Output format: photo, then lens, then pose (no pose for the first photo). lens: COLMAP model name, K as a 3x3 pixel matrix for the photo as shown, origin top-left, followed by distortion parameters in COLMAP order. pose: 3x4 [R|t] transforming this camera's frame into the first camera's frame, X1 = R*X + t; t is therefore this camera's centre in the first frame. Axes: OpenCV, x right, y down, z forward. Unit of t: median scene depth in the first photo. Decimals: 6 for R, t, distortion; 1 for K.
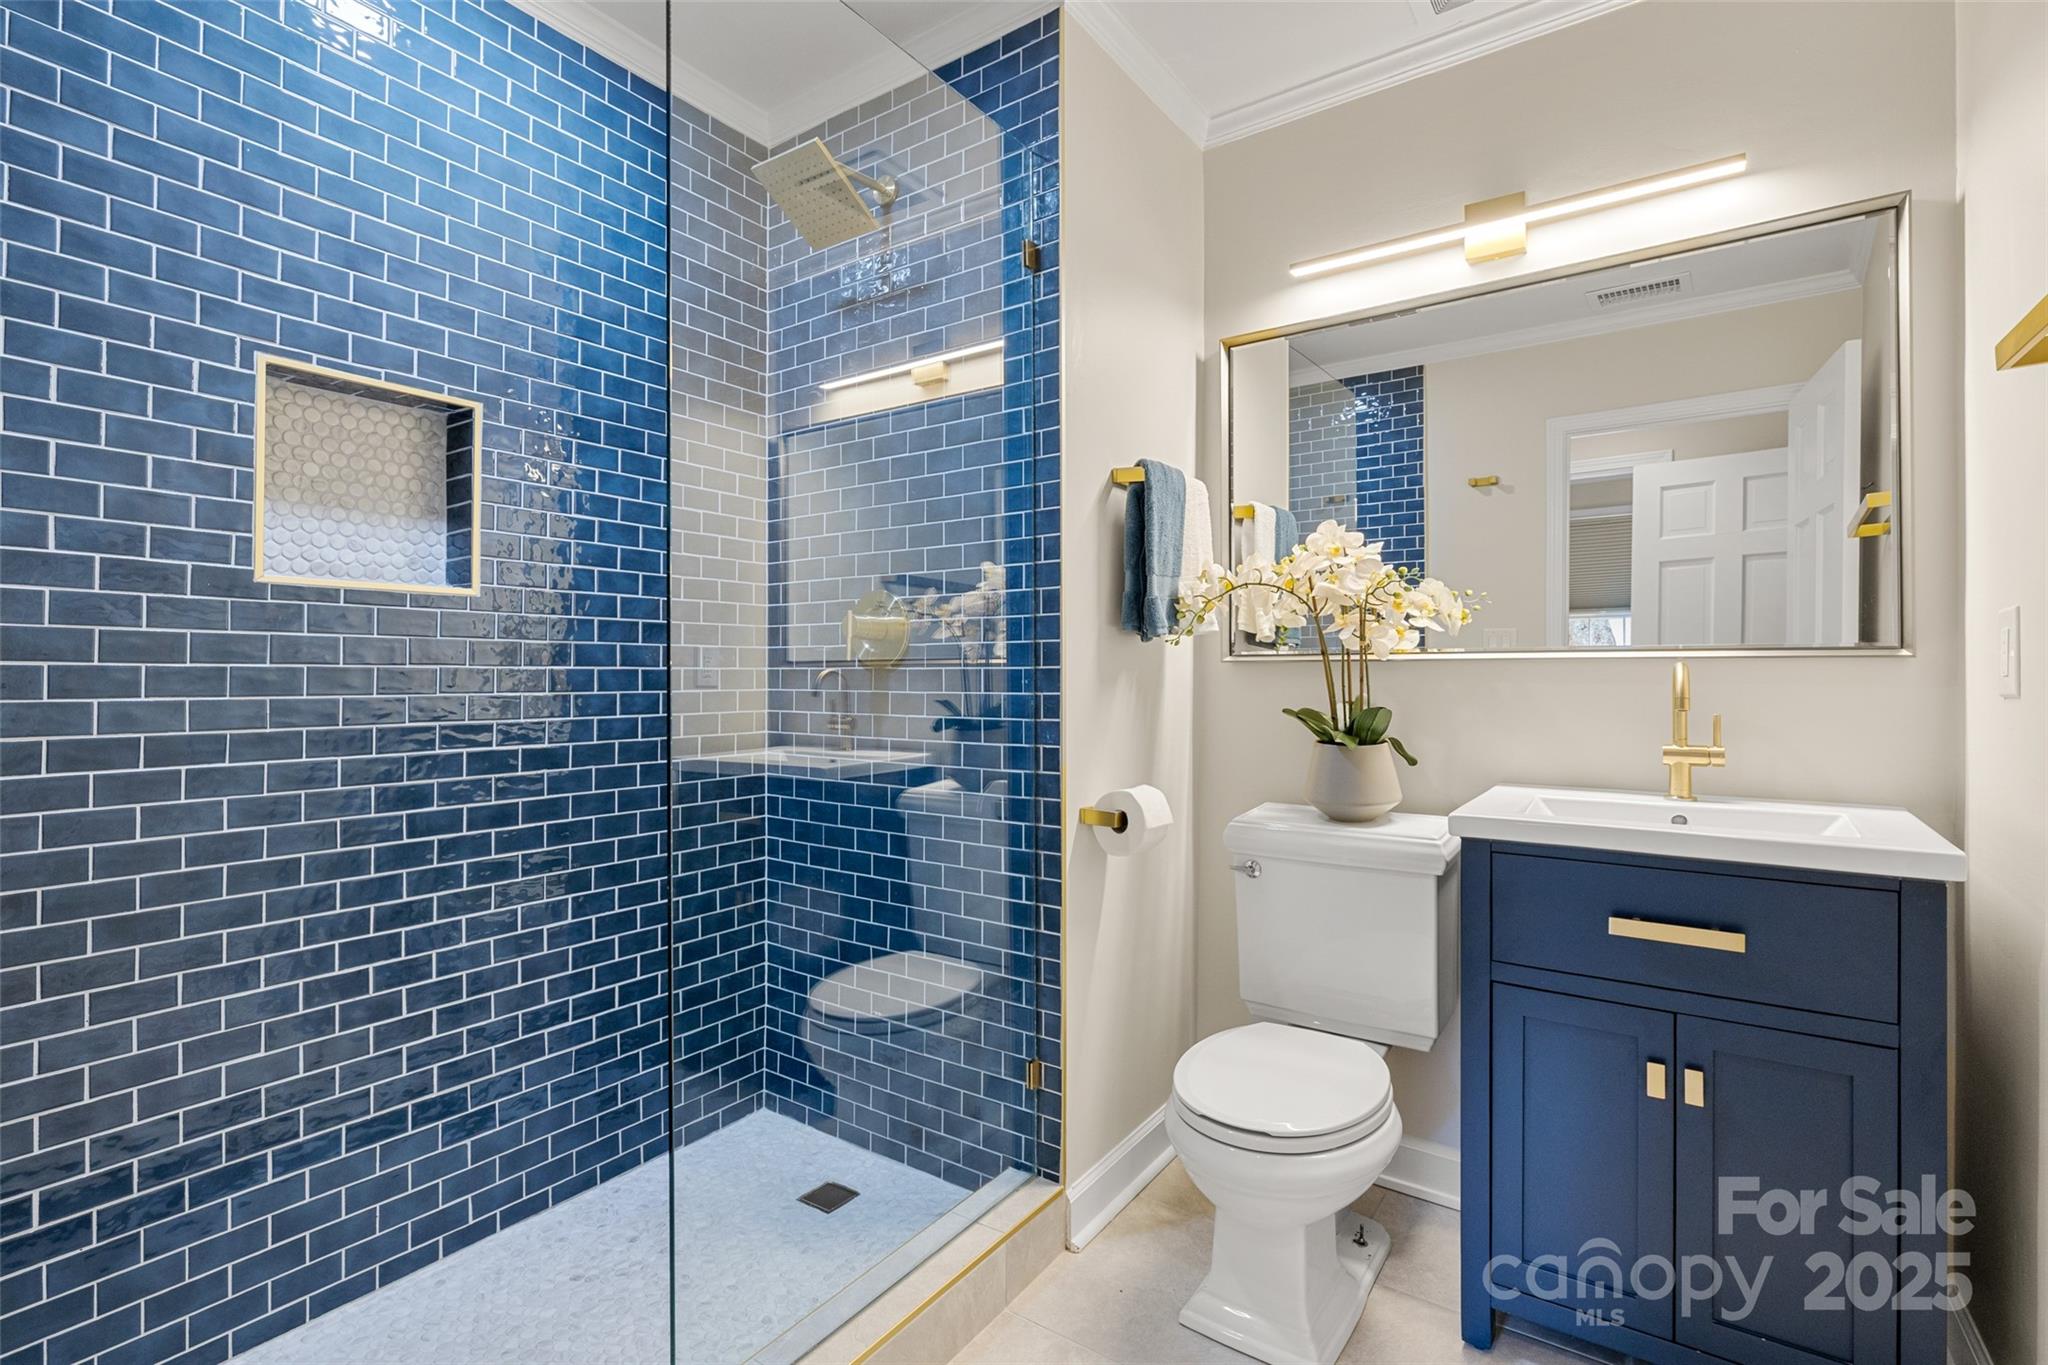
lens RADIAL K [[971.3, 0, 1021.8], [0, 971.3, 676.4], [0, 0, 1]] dist [-0.000395, 0.000228]
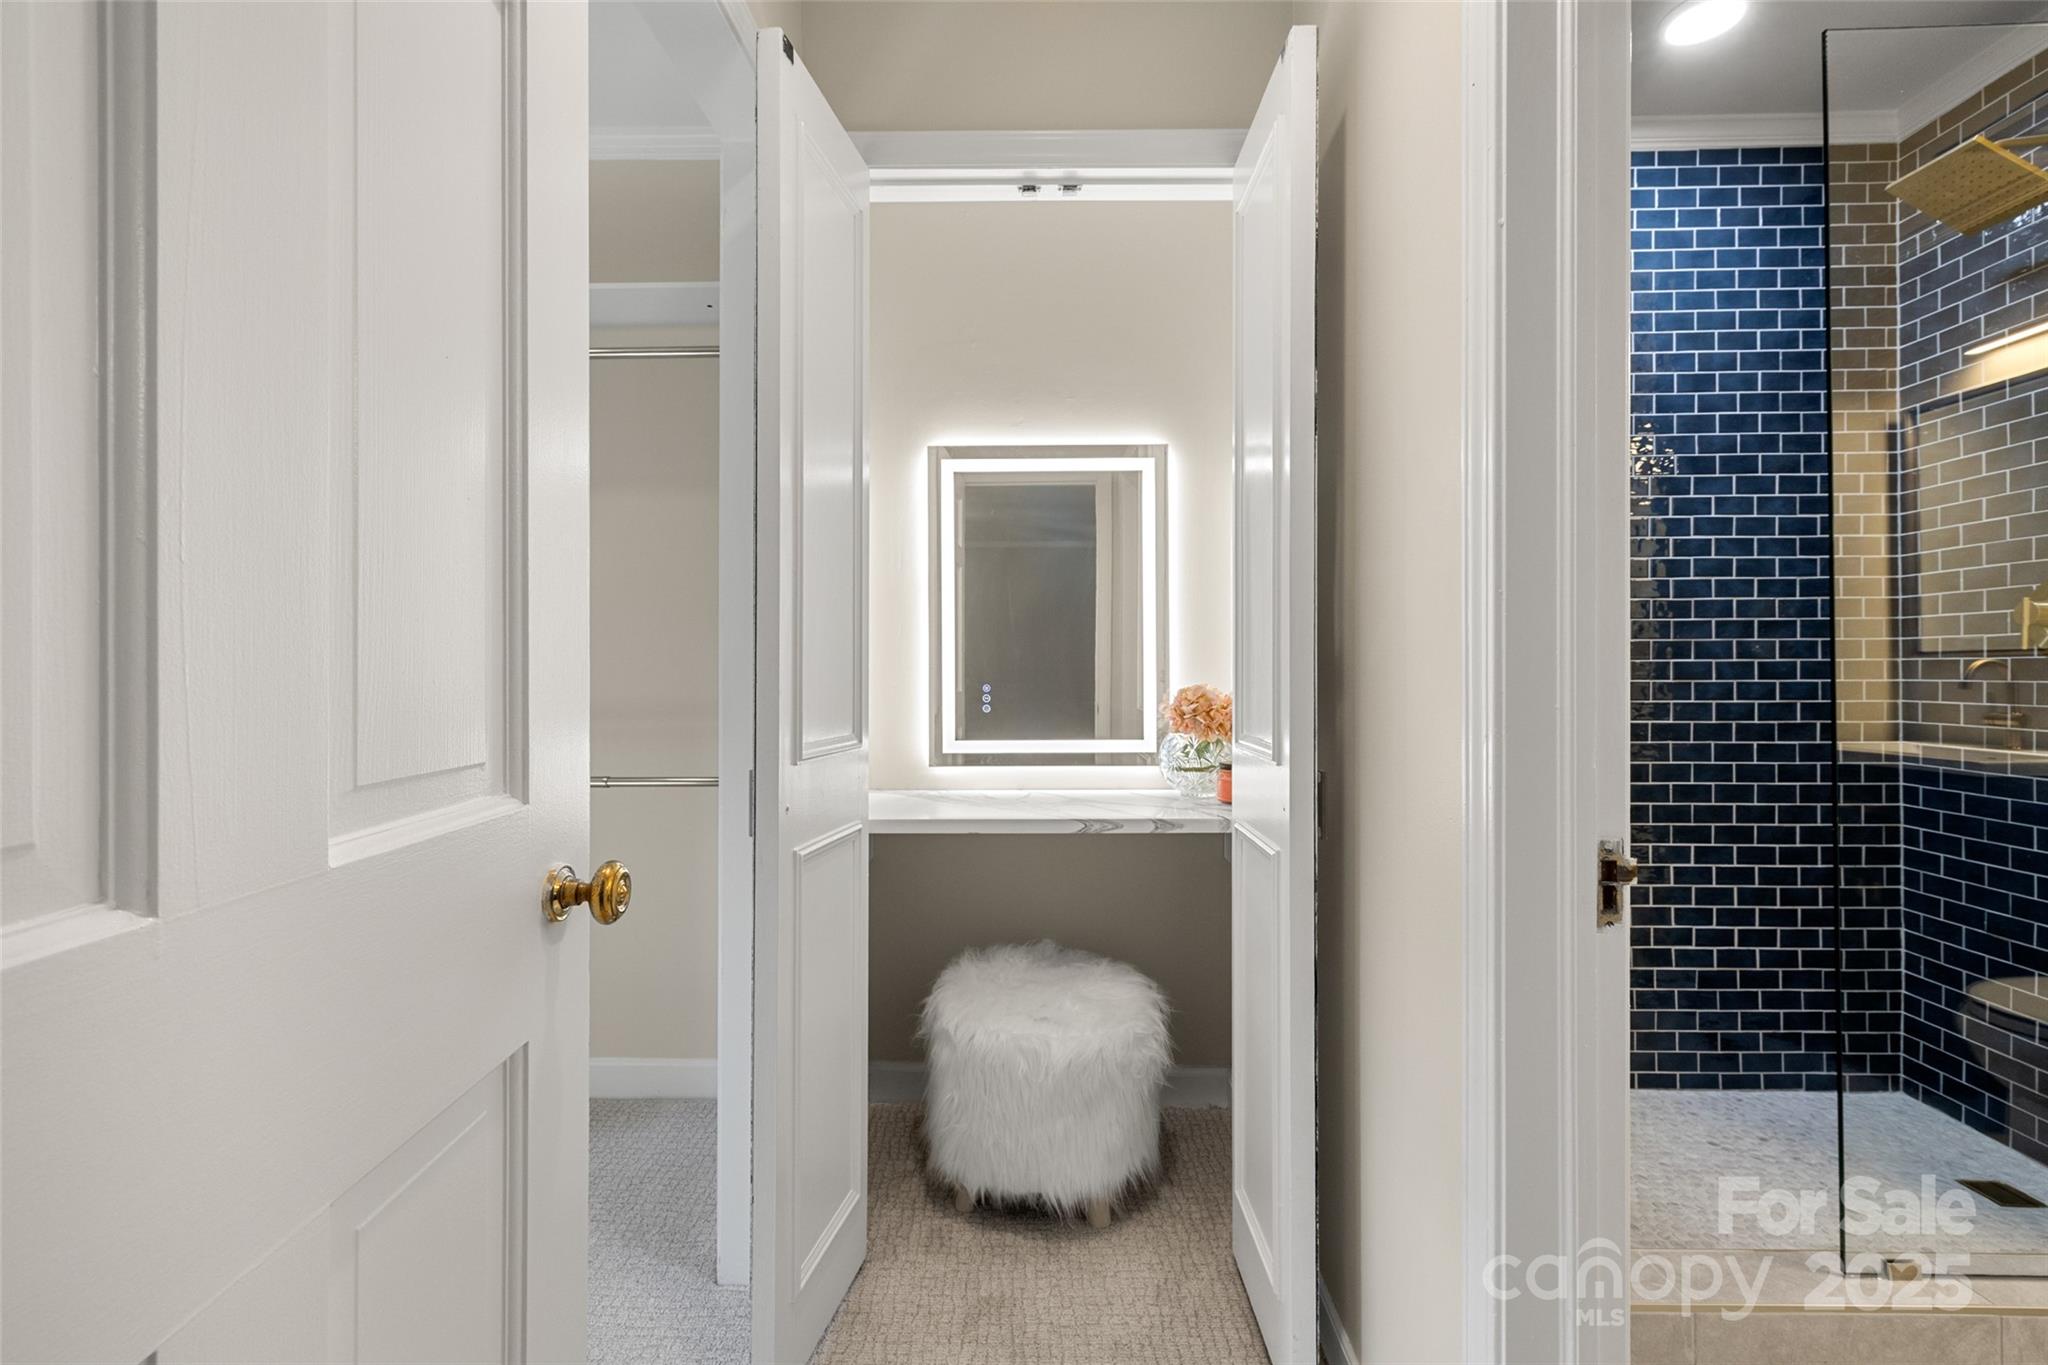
lens RADIAL K [[883.6, 0, 1027.0], [0, 883.6, 668.0], [0, 0, 1]] dist [0.001581, 0.000519]
pose [[0.541473, -0.005509, -0.840700, 0.021741], [0.000690, 0.999981, -0.006109, 0.006136], [0.840718, 0.002728, 0.541467, -0.283990]]
